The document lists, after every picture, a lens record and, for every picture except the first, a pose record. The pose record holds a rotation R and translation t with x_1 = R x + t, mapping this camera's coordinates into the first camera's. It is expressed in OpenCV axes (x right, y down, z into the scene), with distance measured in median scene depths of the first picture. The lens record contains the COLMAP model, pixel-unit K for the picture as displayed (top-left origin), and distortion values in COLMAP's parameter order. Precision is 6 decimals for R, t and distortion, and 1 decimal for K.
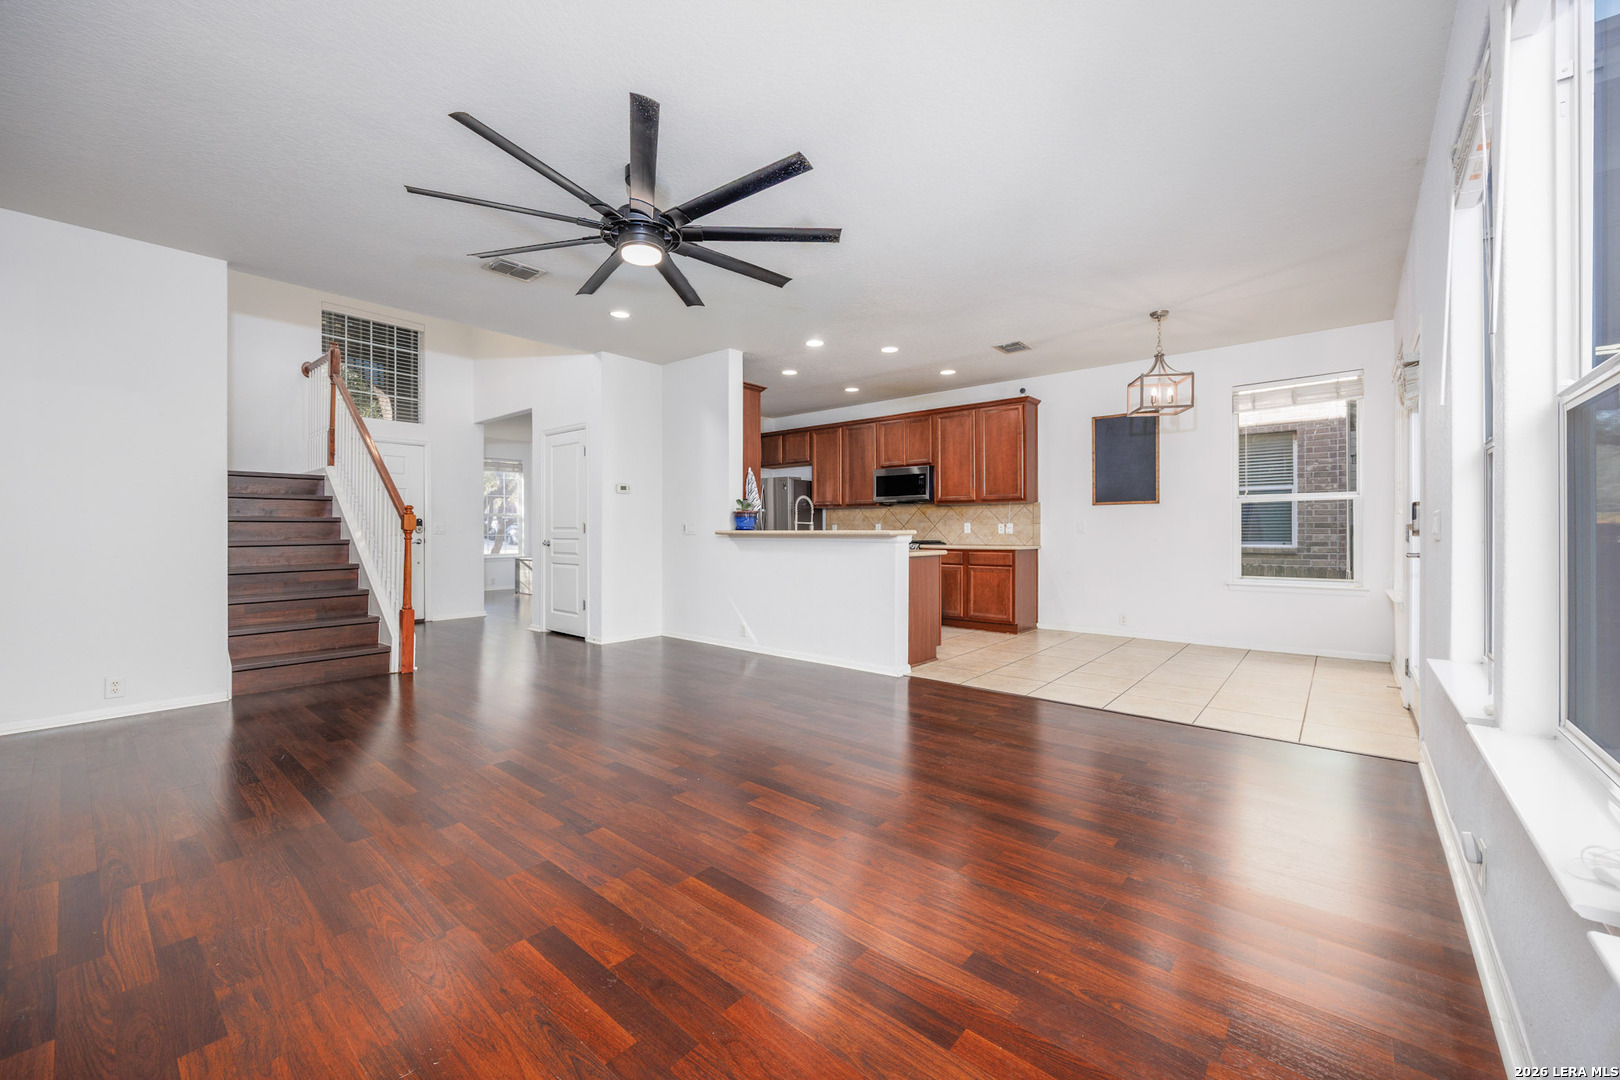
lens RADIAL K [[631.9, 0, 786.5], [0, 631.9, 538.1], [0, 0, 1]] dist [-0.002815, -0.000405]
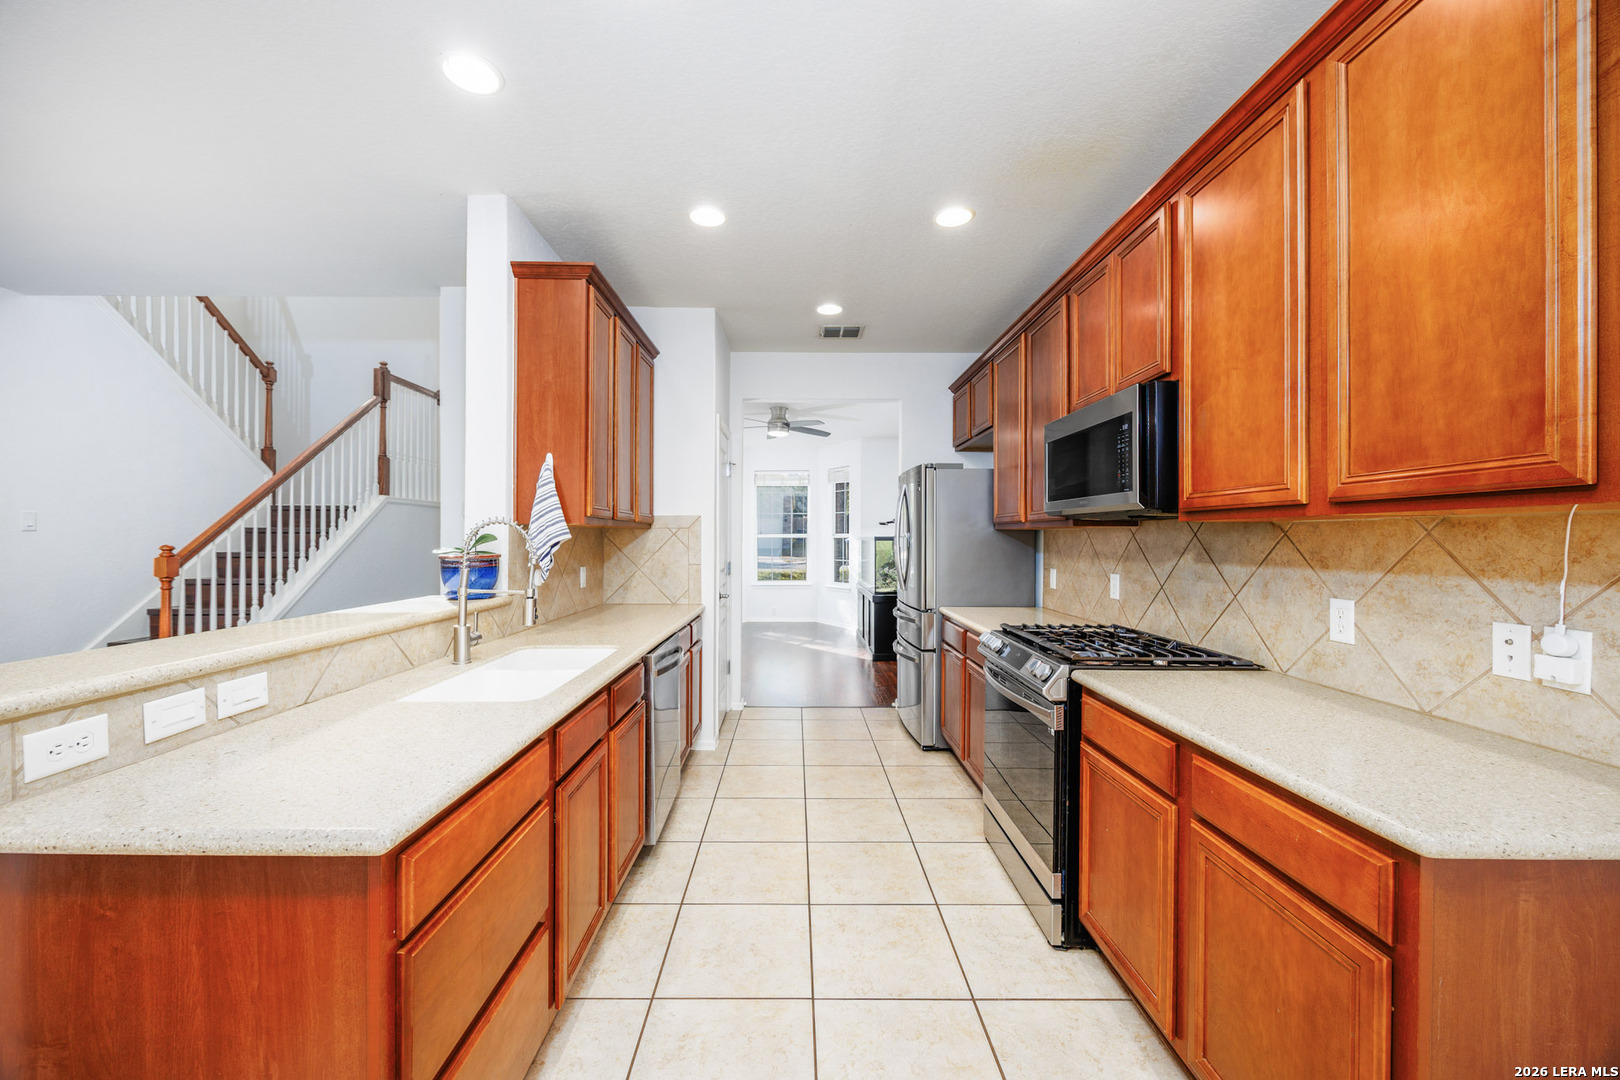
lens RADIAL K [[625.6, 0, 802.2], [0, 625.6, 541.7], [0, 0, 1]] dist [-0.002497, -0.000326]
pose [[0.667909, 0.008223, -0.744197, 0.339696], [-0.012895, 0.999917, -0.000524, -0.044523], [0.744131, 0.009946, 0.667960, 0.729650]]
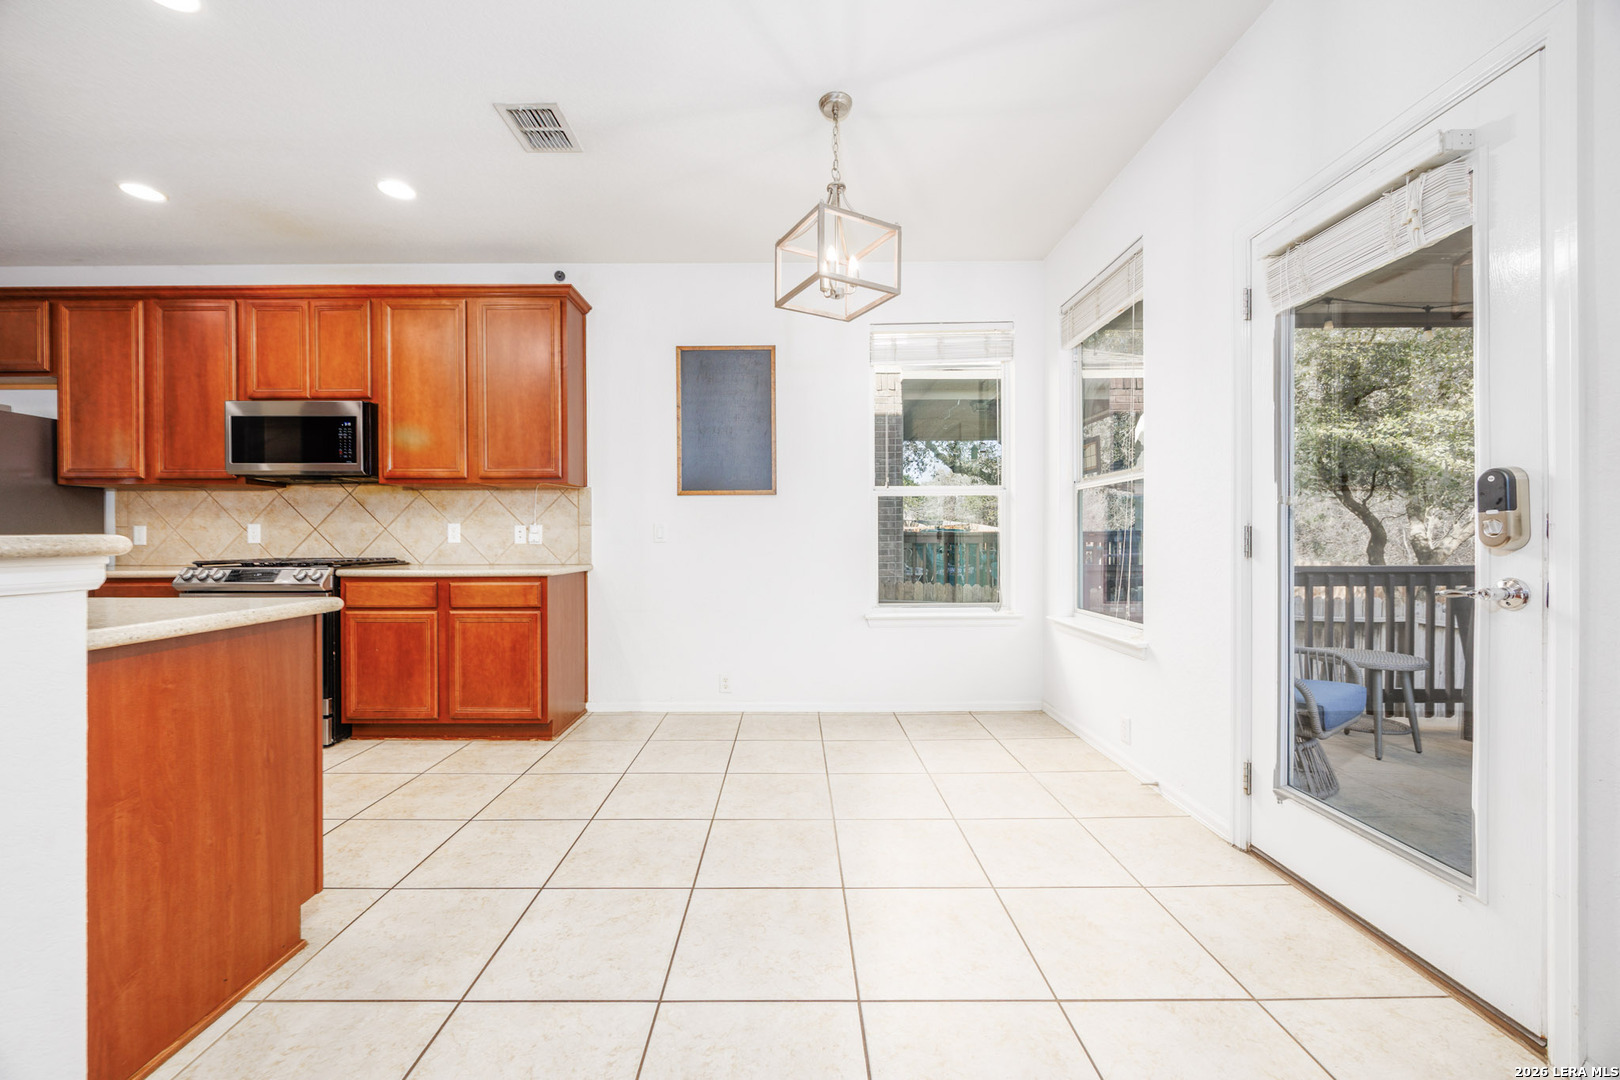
lens RADIAL K [[631.9, 0, 786.5], [0, 631.9, 538.1], [0, 0, 1]] dist [-0.002815, -0.000405]
pose [[0.756512, 0.000888, 0.653979, 0.160780], [0.007564, 0.999920, -0.010107, -0.004733], [-0.653936, 0.012593, 0.756445, 0.448175]]
